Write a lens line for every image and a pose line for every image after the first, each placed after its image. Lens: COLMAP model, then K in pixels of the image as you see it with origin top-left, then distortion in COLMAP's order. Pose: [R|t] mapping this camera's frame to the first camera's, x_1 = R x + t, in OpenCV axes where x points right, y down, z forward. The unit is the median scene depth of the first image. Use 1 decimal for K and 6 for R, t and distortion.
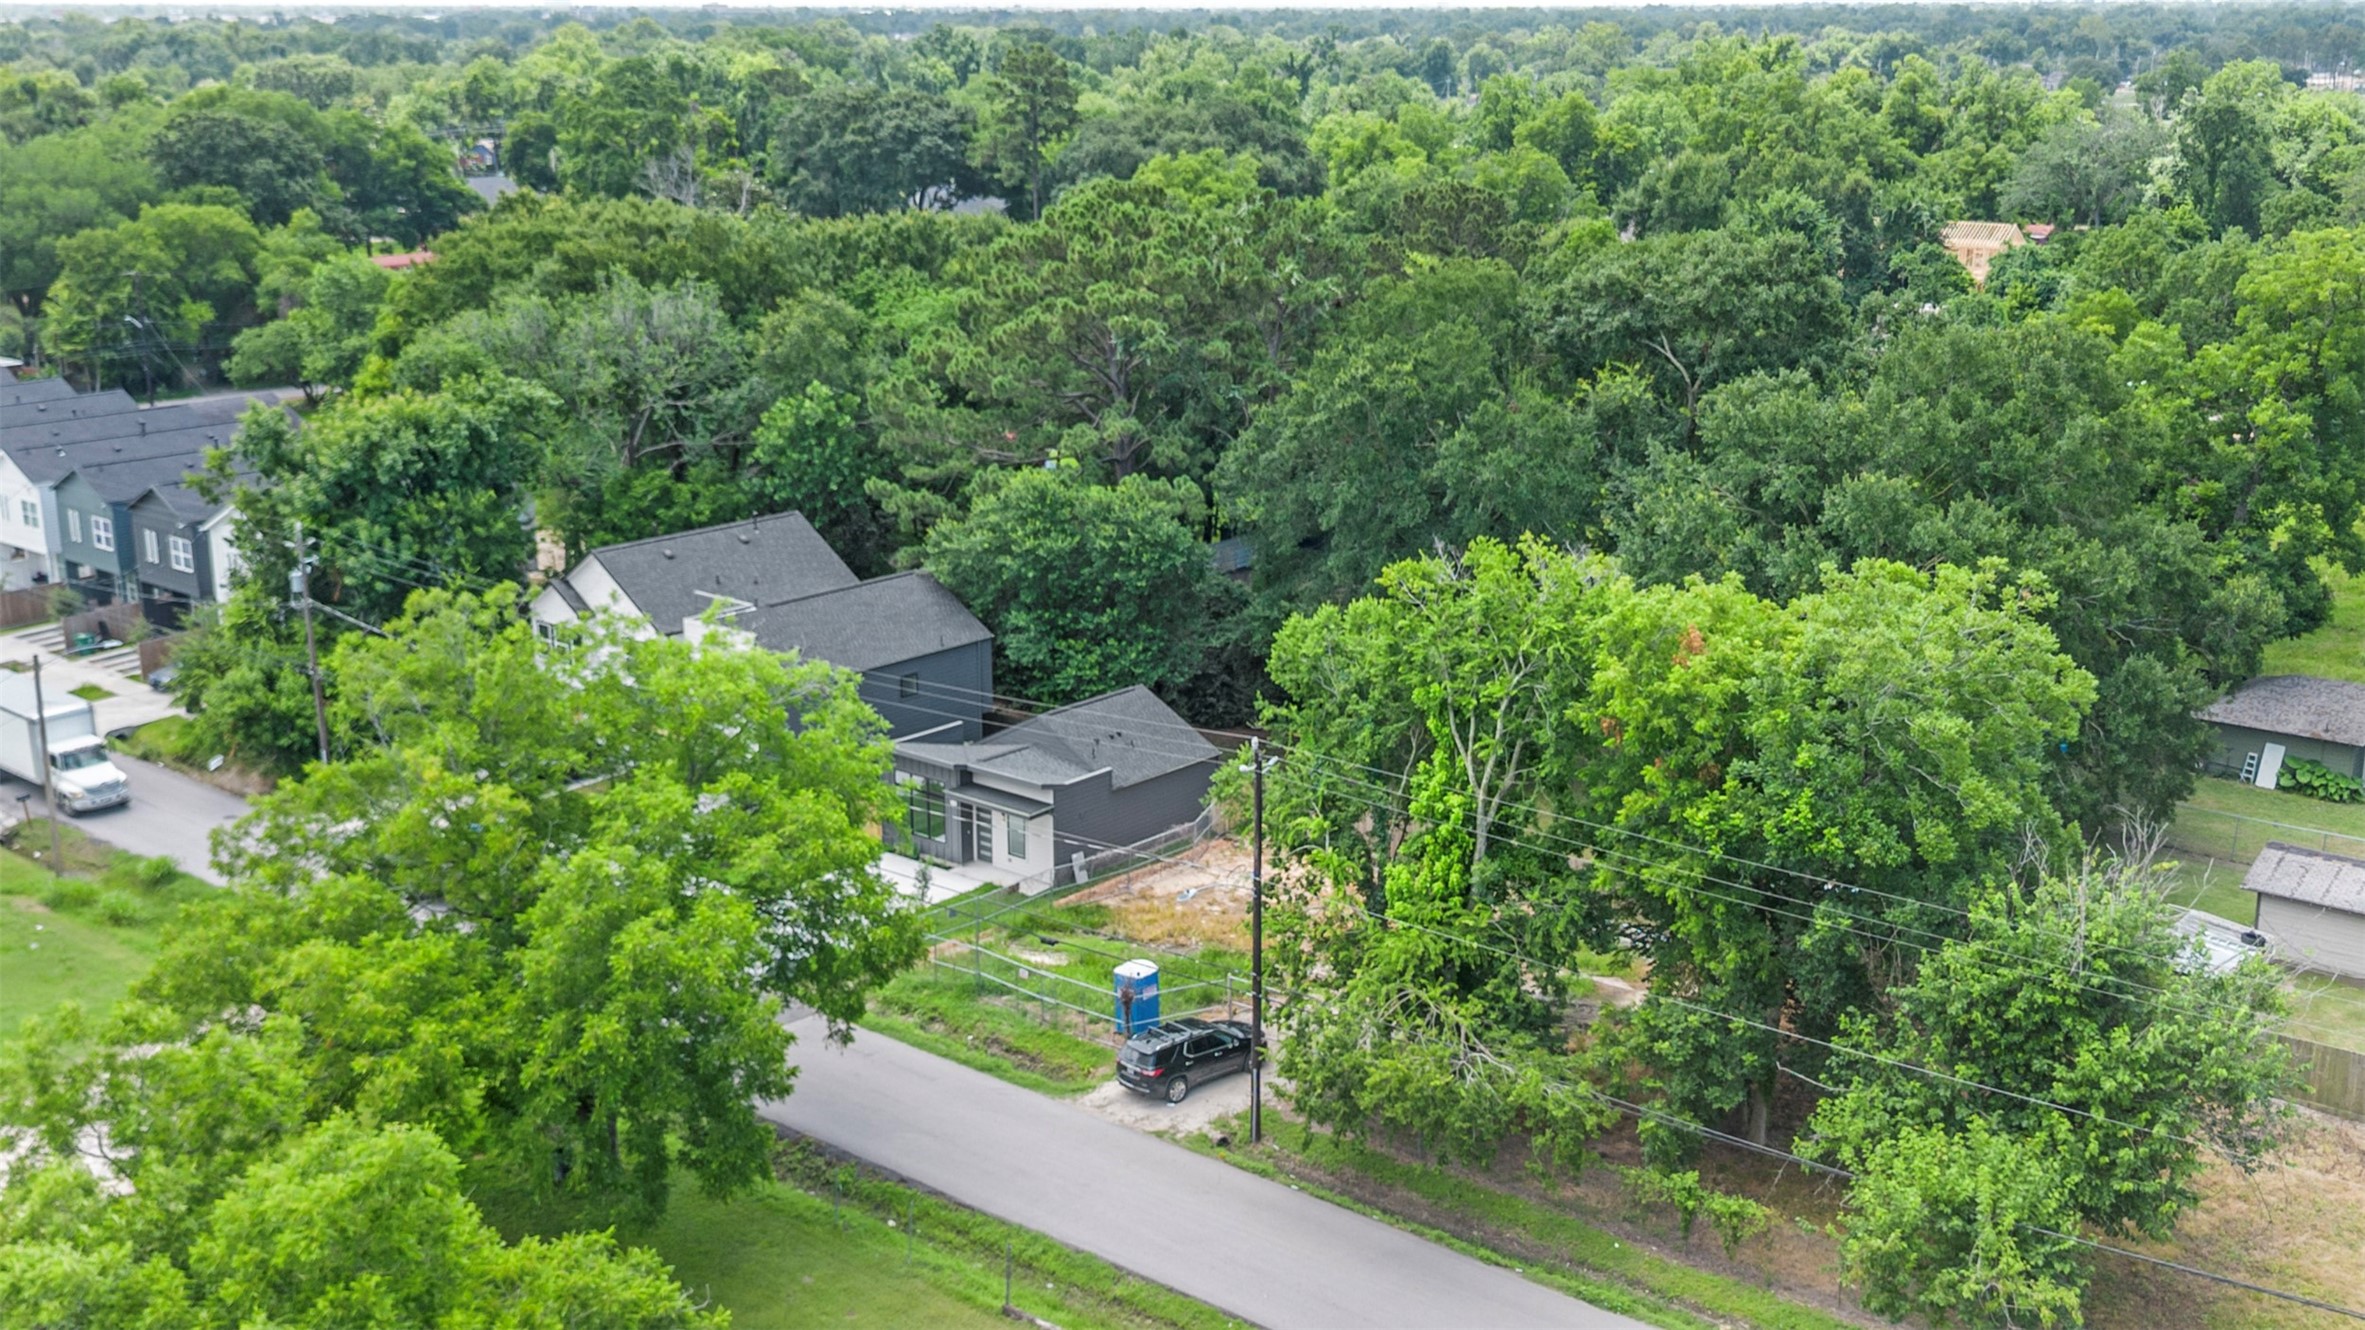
lens RADIAL K [[2493.0, 0, 1190.4], [0, 2493.0, 682.3], [0, 0, 1]] dist [0.155769, -0.402750]
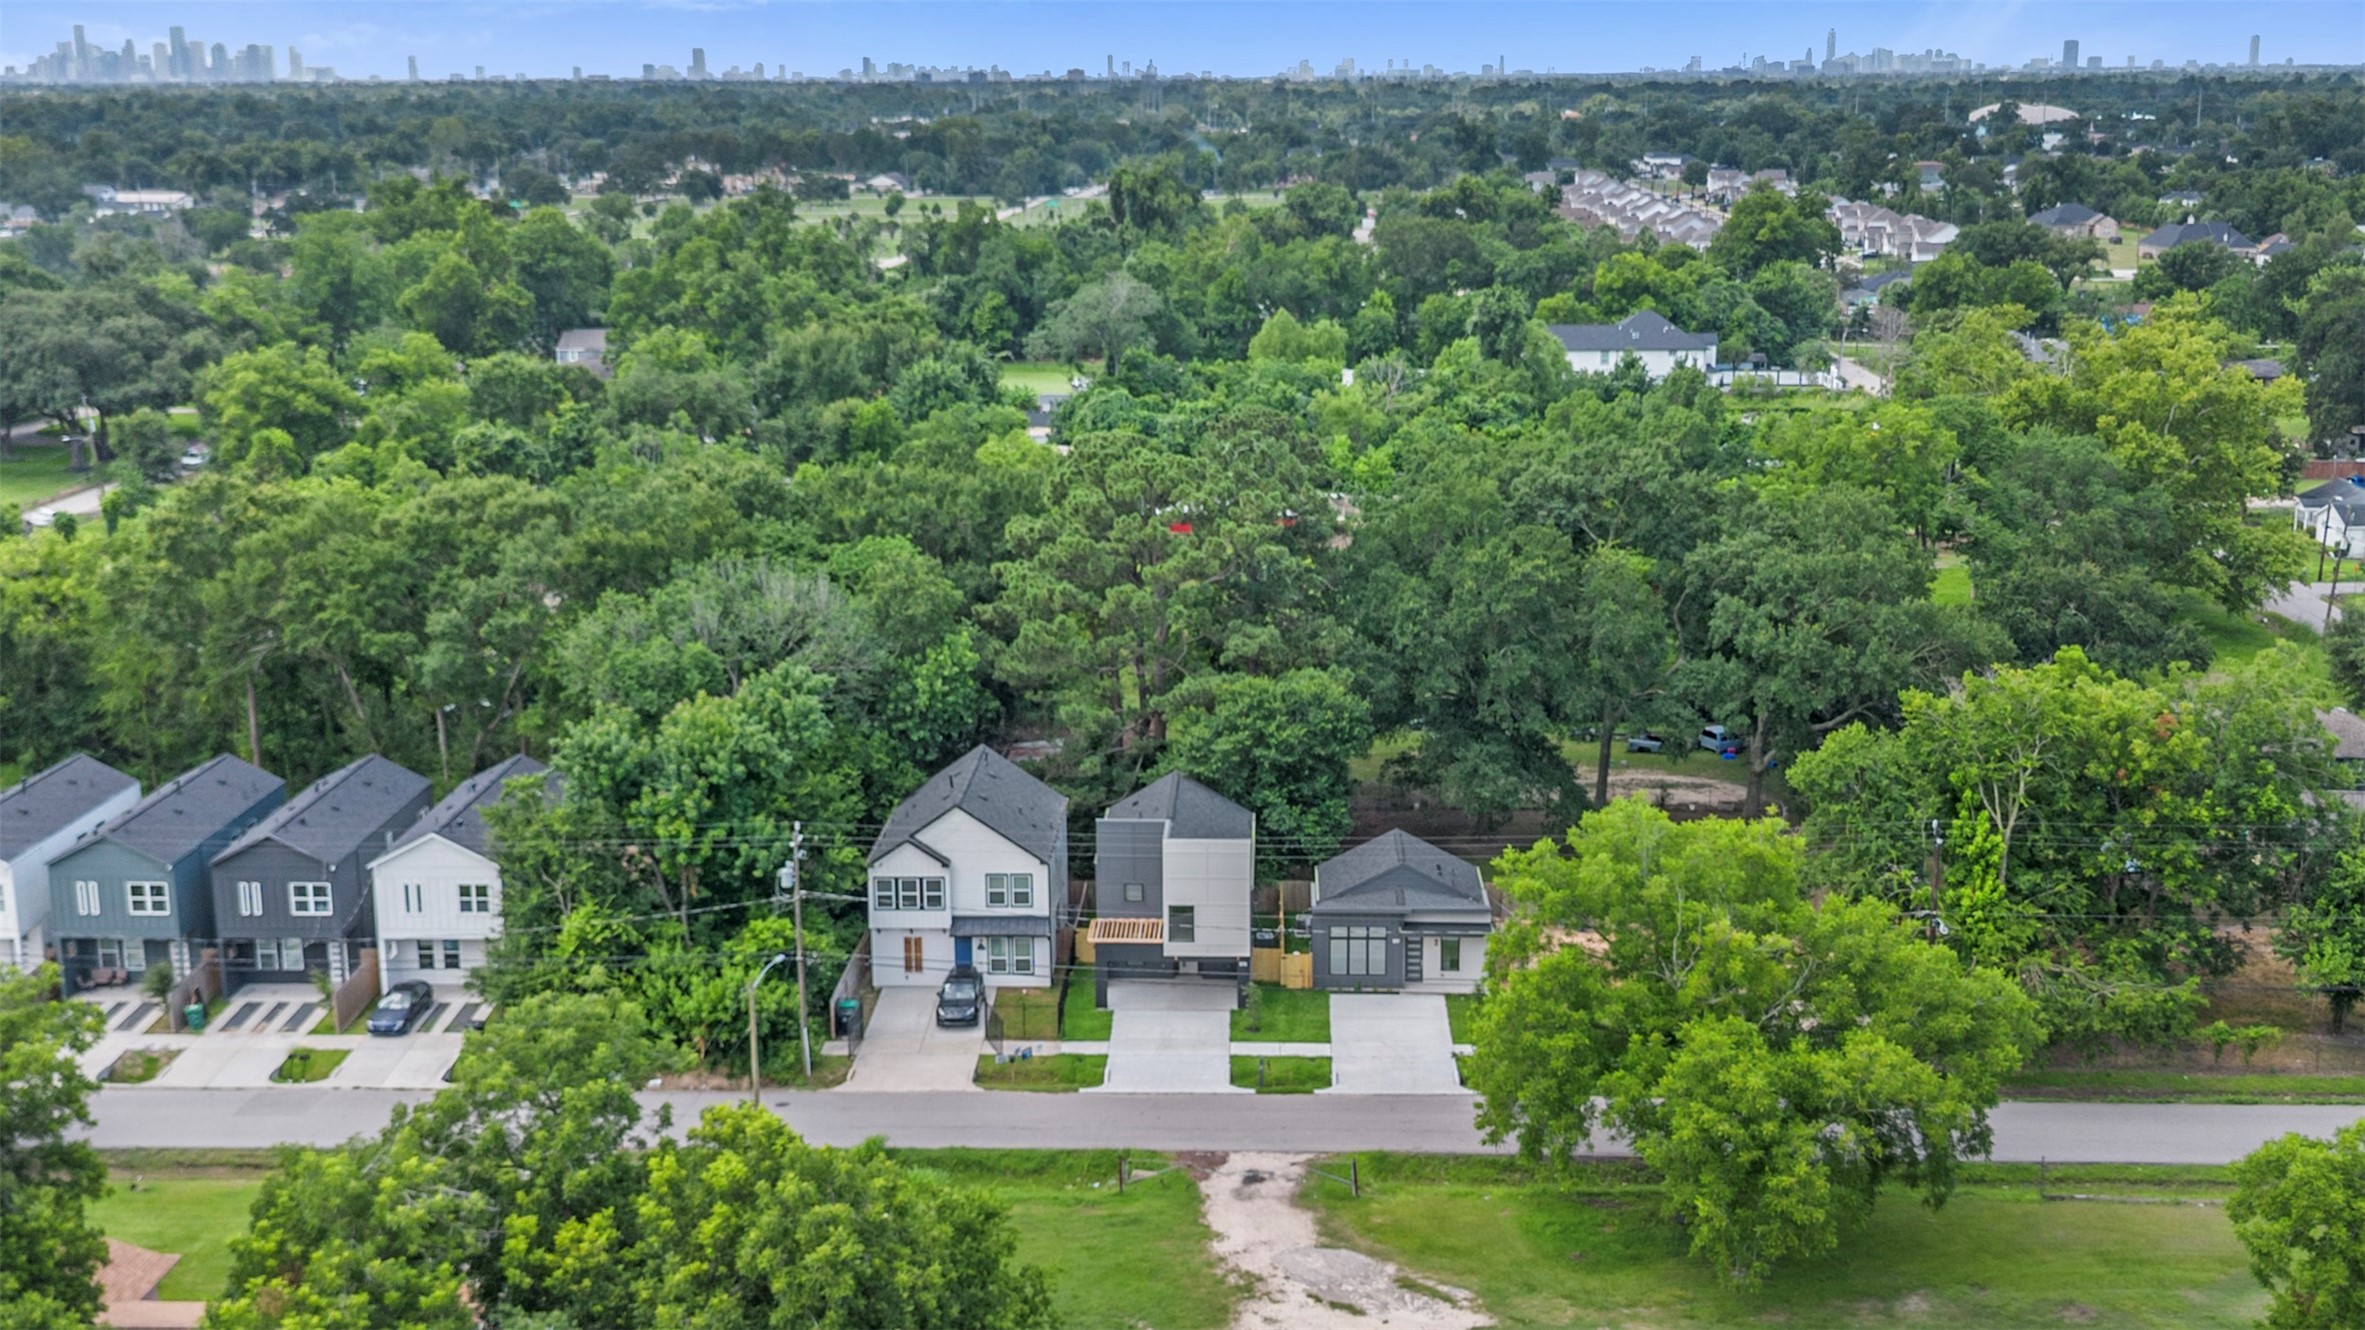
lens RADIAL K [[2575.4, 0, 1182.5], [0, 2575.4, 665.0], [0, 0, 1]] dist [0.168558, -0.484034]
pose [[0.782355, -0.143102, 0.606171, -0.880406], [0.167887, 0.985676, 0.016010, -0.119221], [-0.599779, 0.089242, 0.795173, 0.000025]]
